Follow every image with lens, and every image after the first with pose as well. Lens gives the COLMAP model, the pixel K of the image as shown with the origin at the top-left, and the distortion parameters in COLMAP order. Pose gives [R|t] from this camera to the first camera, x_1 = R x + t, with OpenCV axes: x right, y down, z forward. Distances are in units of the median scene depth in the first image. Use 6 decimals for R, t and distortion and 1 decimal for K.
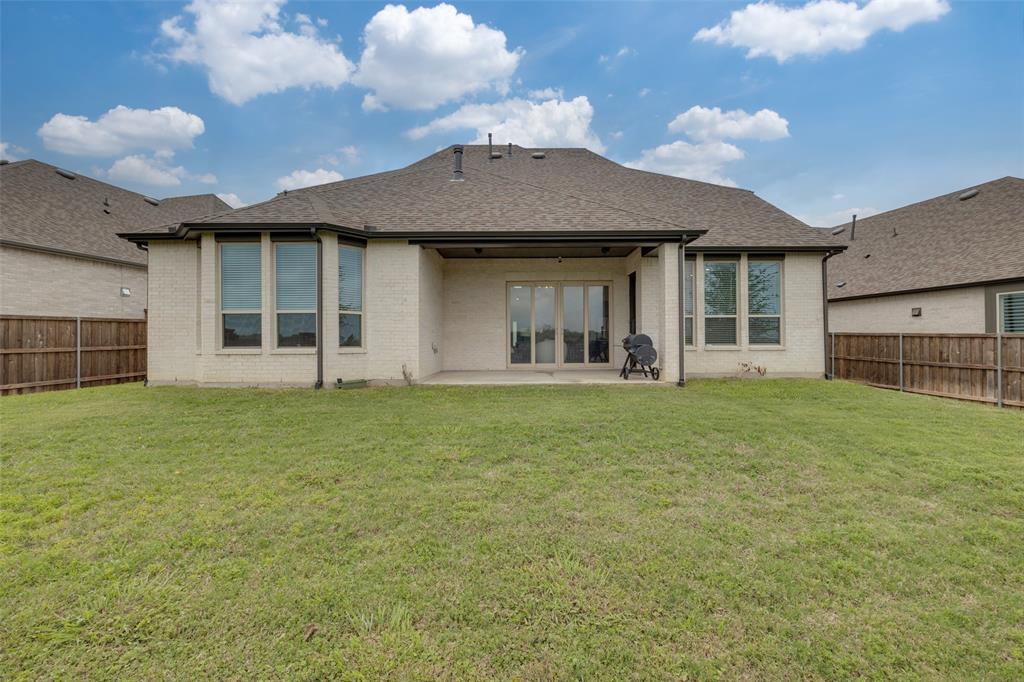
lens RADIAL K [[451.6, 0, 513.4], [0, 451.6, 339.8], [0, 0, 1]] dist [0.000047, -0.000195]
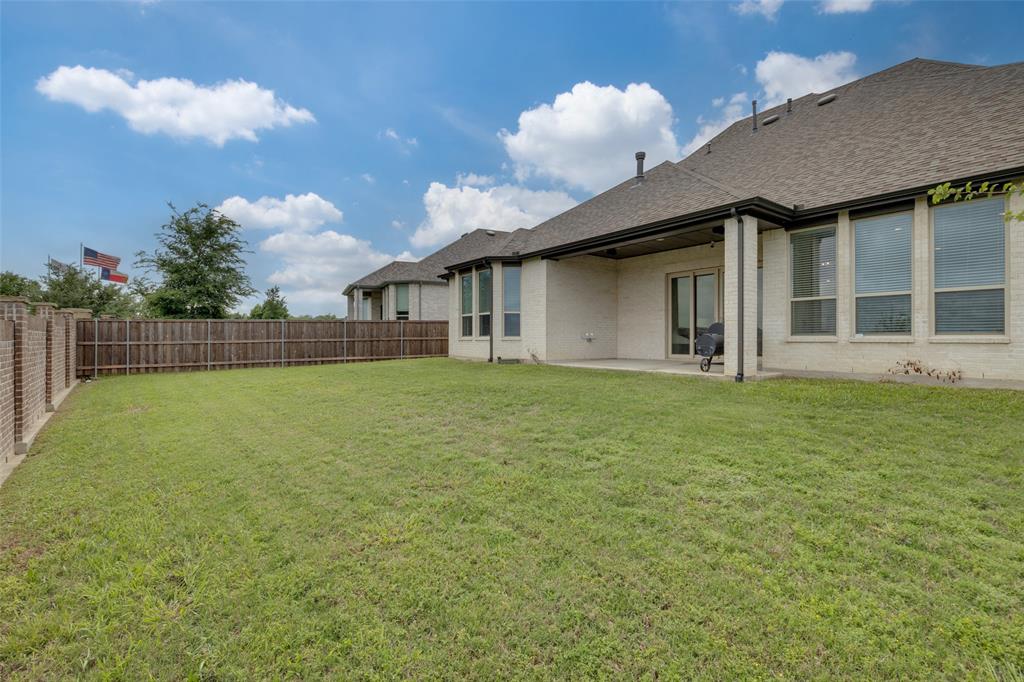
lens RADIAL K [[451.6, 0, 505.9], [0, 451.6, 337.2], [0, 0, 1]] dist [0.000047, -0.000195]
pose [[0.598027, 0.003171, -0.801470, 0.774748], [0.003265, 0.999974, 0.006392, 0.009377], [0.801469, -0.006439, 0.598001, 0.109746]]
